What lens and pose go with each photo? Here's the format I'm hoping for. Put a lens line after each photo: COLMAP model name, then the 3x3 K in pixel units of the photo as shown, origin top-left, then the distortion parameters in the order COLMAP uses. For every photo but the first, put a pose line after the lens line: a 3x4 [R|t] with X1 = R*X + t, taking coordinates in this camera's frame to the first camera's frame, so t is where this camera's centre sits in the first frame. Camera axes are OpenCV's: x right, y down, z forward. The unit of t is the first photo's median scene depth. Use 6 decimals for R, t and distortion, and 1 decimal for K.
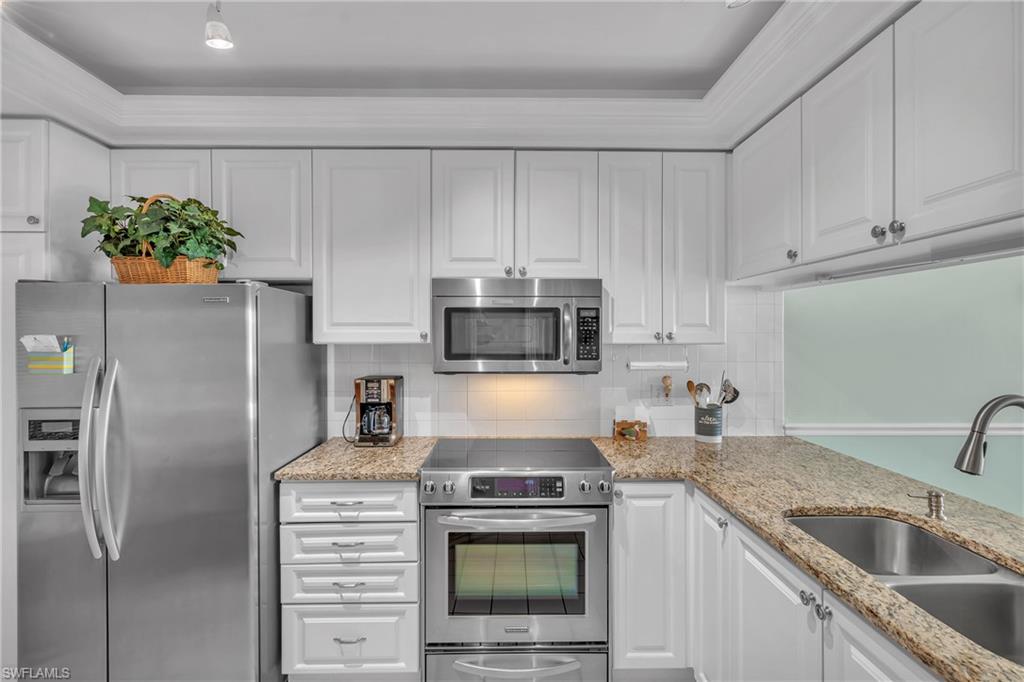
lens RADIAL K [[473.7, 0, 512.9], [0, 473.7, 333.2], [0, 0, 1]] dist [-0.000009, 0.000334]
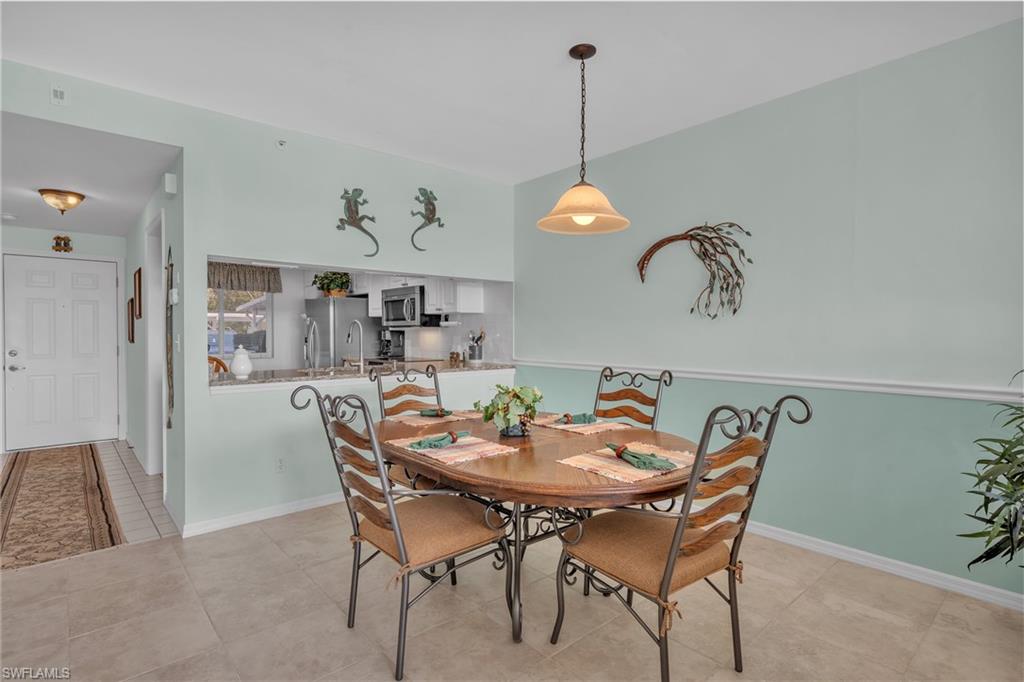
lens RADIAL K [[511.8, 0, 513.8], [0, 511.8, 335.0], [0, 0, 1]] dist [0.002797, 0.001068]
pose [[0.650984, 0.005466, -0.759072, 2.366606], [-0.001153, 0.999980, 0.006212, 0.106757], [0.759091, -0.003169, 0.650977, -0.286144]]
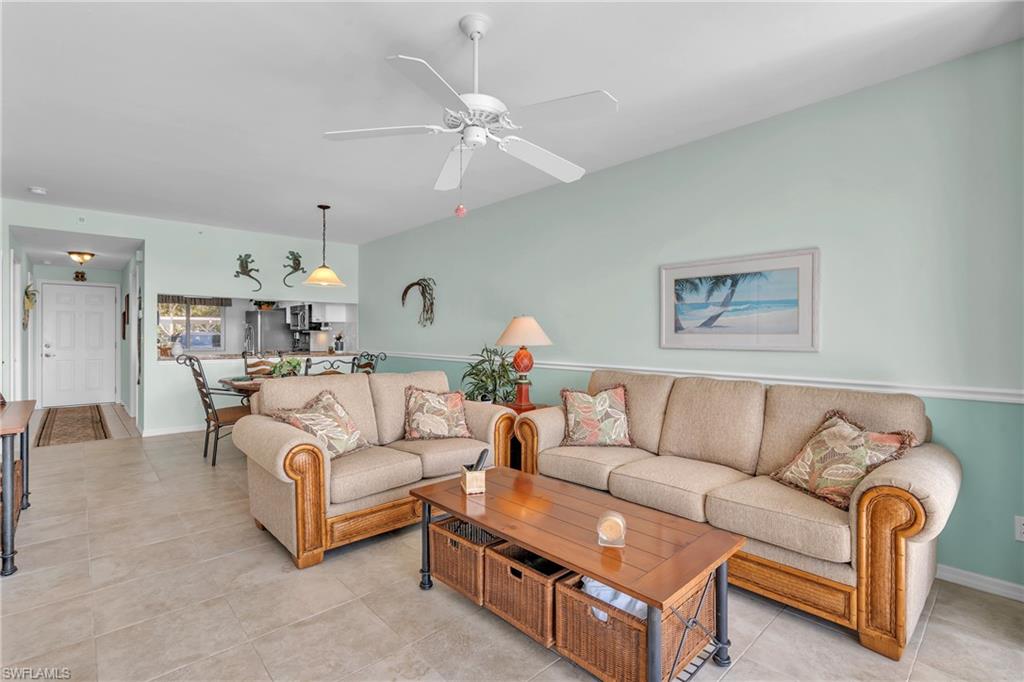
lens RADIAL K [[473.7, 0, 512.9], [0, 473.7, 333.2], [0, 0, 1]] dist [-0.000009, 0.000334]
pose [[0.669972, 0.001334, -0.742385, 4.087553], [-0.005473, 0.999980, -0.003143, 0.107967], [0.742366, 0.006169, 0.669966, -0.294575]]
